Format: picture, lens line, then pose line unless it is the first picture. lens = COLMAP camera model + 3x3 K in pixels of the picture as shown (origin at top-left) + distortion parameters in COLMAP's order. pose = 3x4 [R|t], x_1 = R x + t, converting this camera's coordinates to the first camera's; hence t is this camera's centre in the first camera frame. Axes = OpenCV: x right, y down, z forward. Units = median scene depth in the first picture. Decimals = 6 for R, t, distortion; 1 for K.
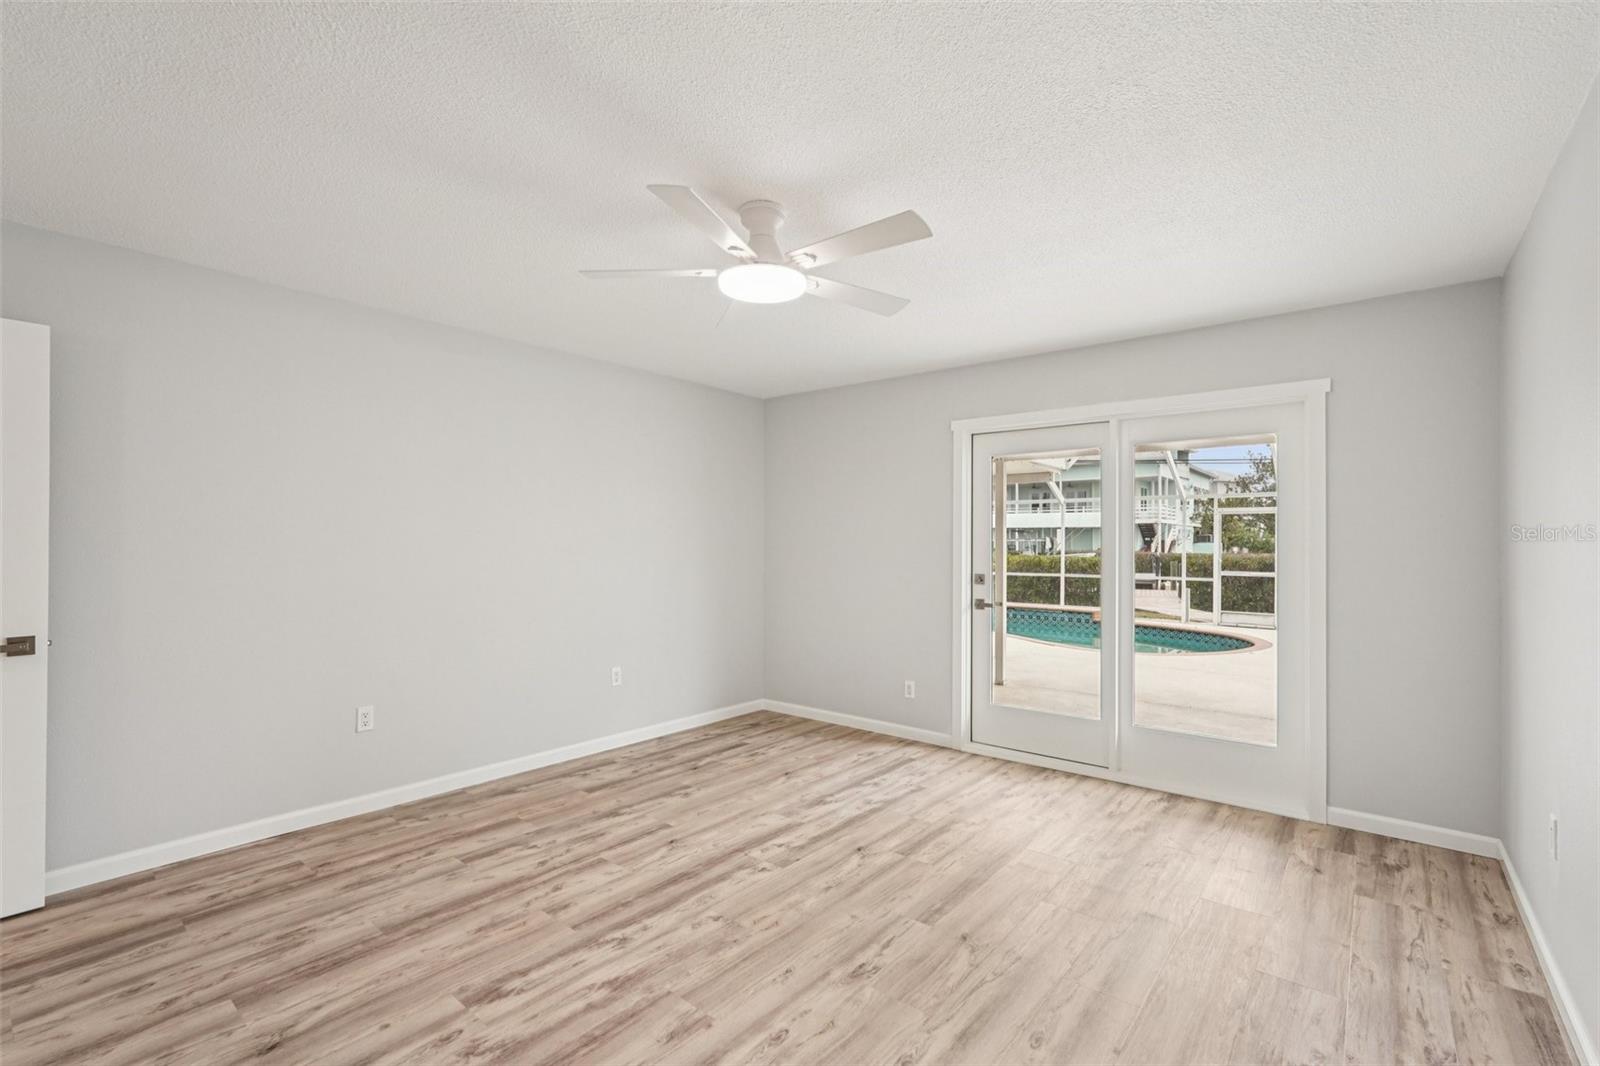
lens RADIAL K [[707.0, 0, 800.1], [0, 707.0, 536.1], [0, 0, 1]] dist [-0.016441, 0.010417]
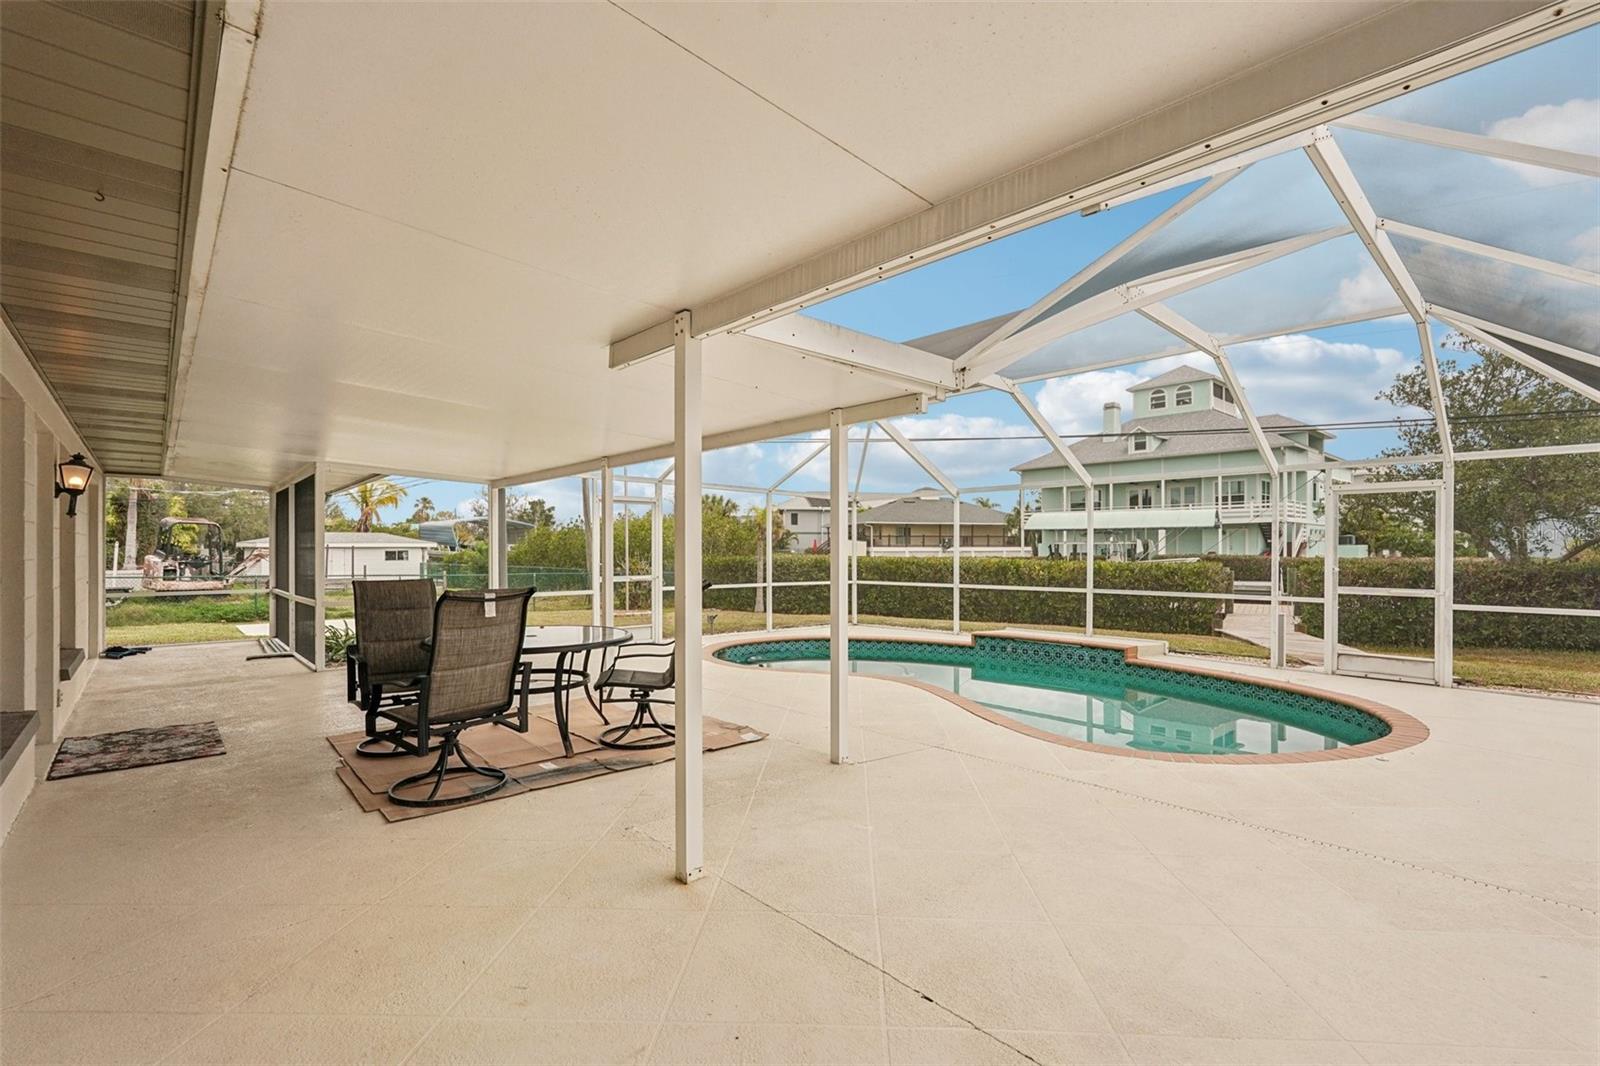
lens RADIAL K [[710.0, 0, 803.1], [0, 710.0, 541.8], [0, 0, 1]] dist [-0.002667, 0.000675]
pose [[0.990639, -0.007135, -0.136320, 0.202923], [0.007120, 0.999974, -0.000602, 0.006657], [0.136321, -0.000374, 0.990665, 0.296930]]
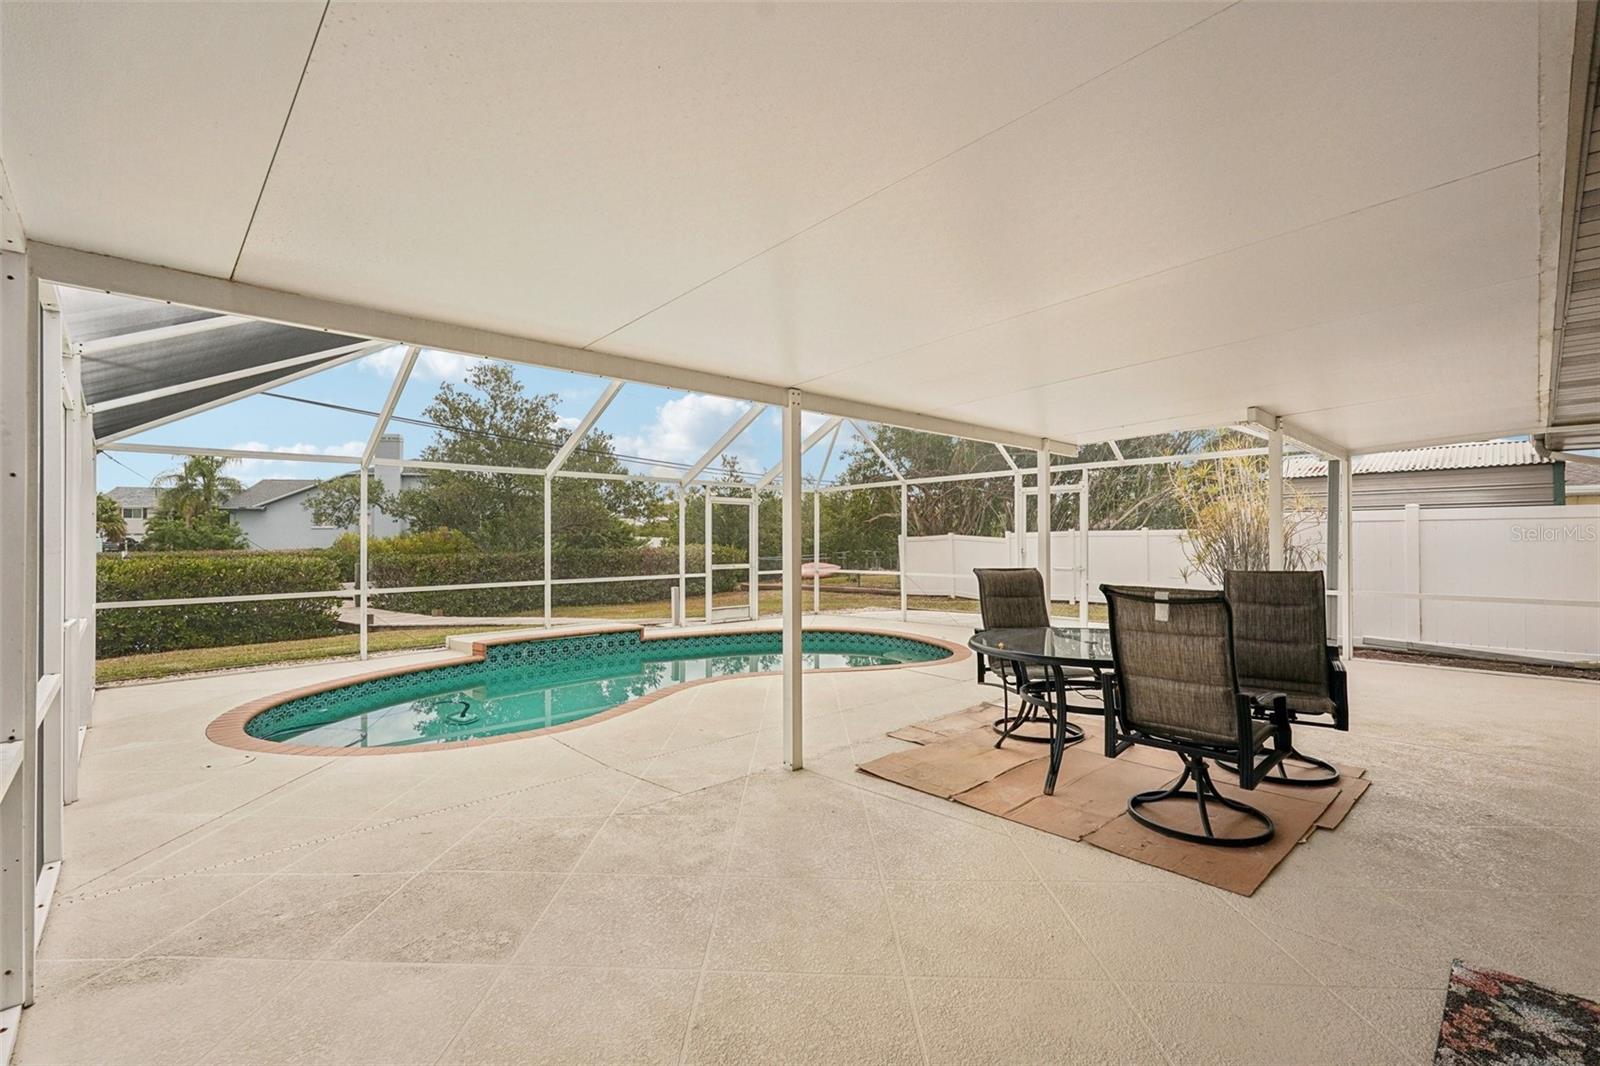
lens RADIAL K [[711.2, 0, 800.0], [0, 711.2, 533.0], [0, 0, 1]] dist [-0.027562, 0.011216]
pose [[0.122322, 0.002952, 0.992486, -0.290362], [-0.005532, 0.999982, -0.002293, 0.008890], [-0.992475, -0.005210, 0.122336, 0.720658]]
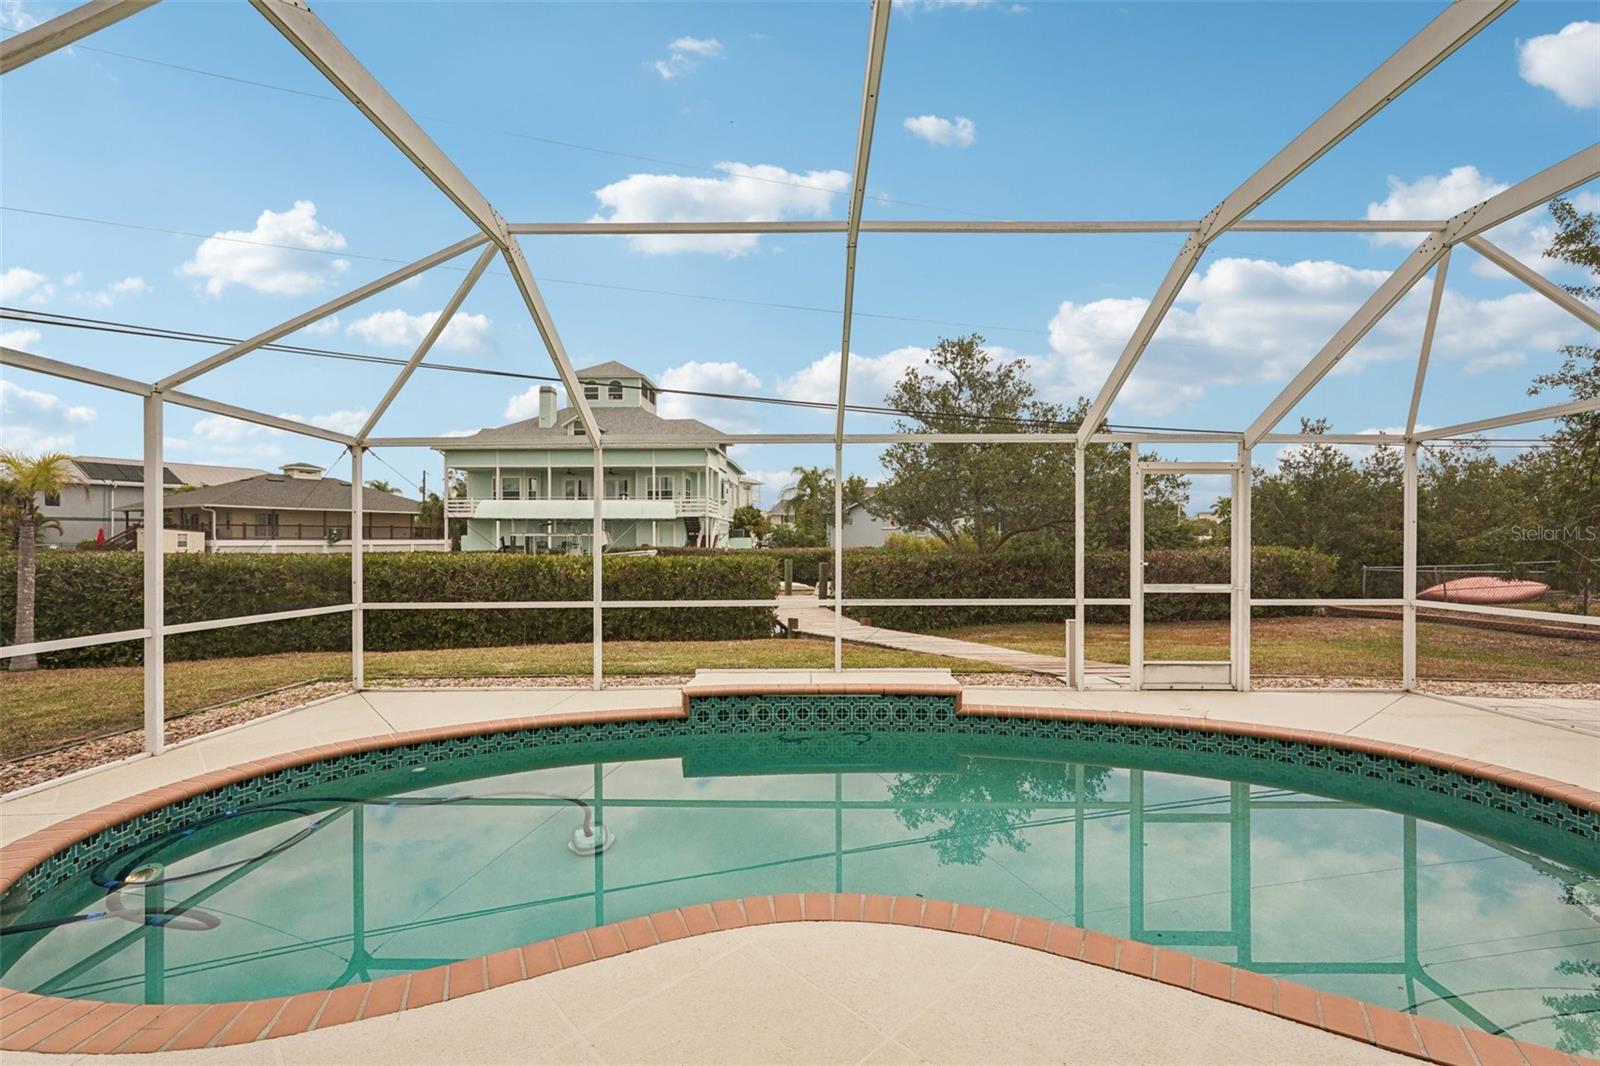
lens RADIAL K [[710.0, 0, 803.1], [0, 710.0, 541.8], [0, 0, 1]] dist [-0.002667, 0.000675]
pose [[0.780155, -0.008266, 0.625532, 0.074523], [0.000420, 0.999919, 0.012690, 0.011311], [-0.625586, -0.009638, 0.780096, 0.701616]]
